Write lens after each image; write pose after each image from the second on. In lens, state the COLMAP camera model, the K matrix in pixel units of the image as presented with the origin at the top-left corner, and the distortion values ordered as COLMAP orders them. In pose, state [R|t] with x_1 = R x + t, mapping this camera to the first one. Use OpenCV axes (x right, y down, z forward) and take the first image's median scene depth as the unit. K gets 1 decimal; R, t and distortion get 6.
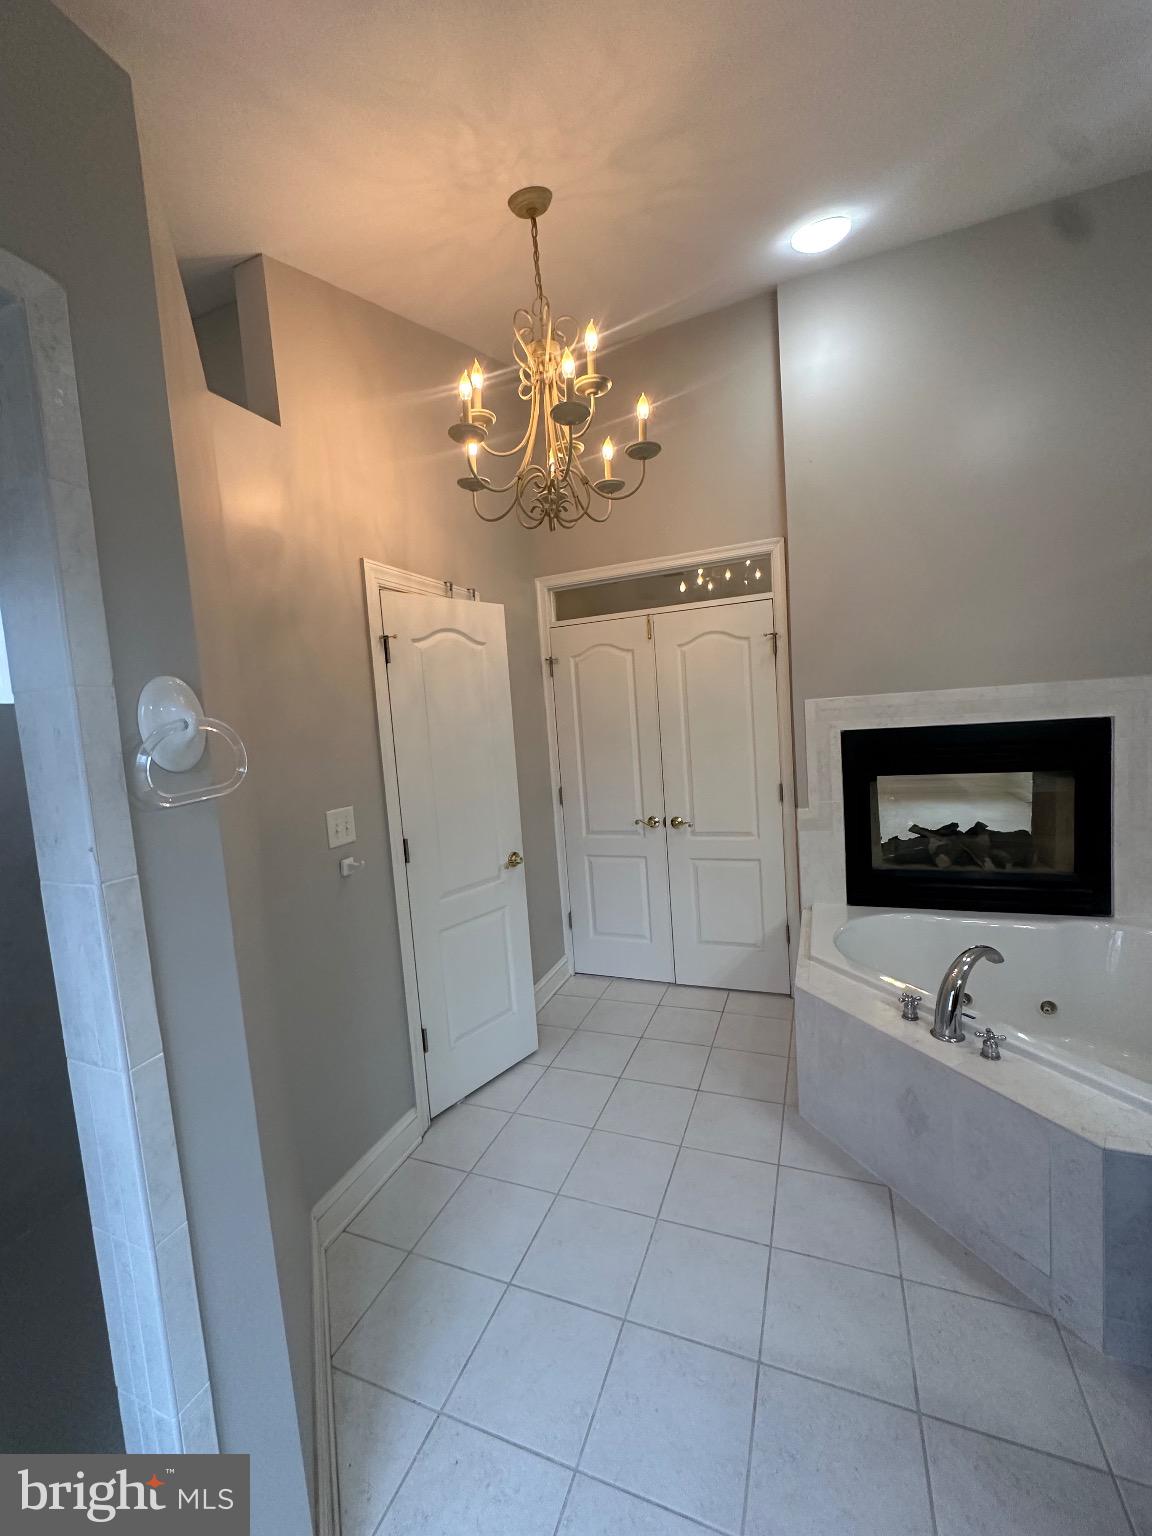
lens RADIAL K [[613.2, 0, 573.3], [0, 613.2, 766.0], [0, 0, 1]] dist [-0.008256, 0.000834]
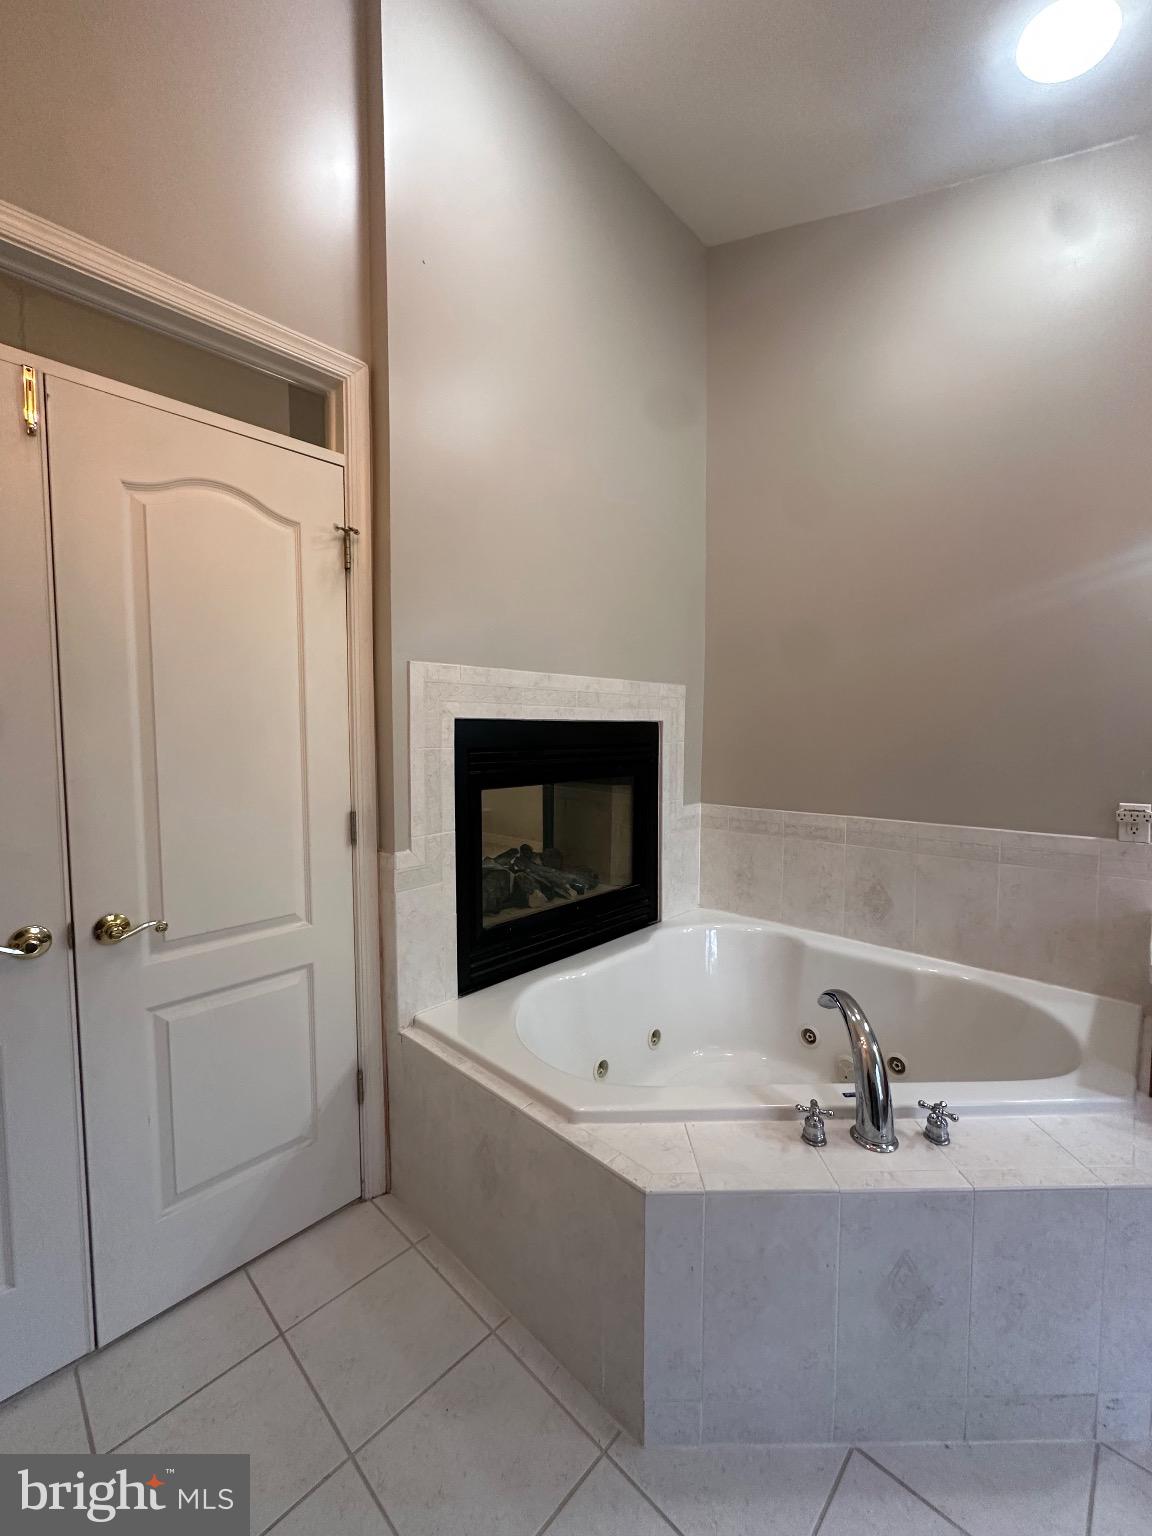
lens RADIAL K [[613.2, 0, 573.3], [0, 613.2, 766.0], [0, 0, 1]] dist [-0.008256, 0.000834]
pose [[0.370989, 0.015603, 0.928506, -0.096750], [0.051700, 0.997961, -0.037427, 0.019974], [-0.927197, 0.061889, 0.369426, 0.646827]]
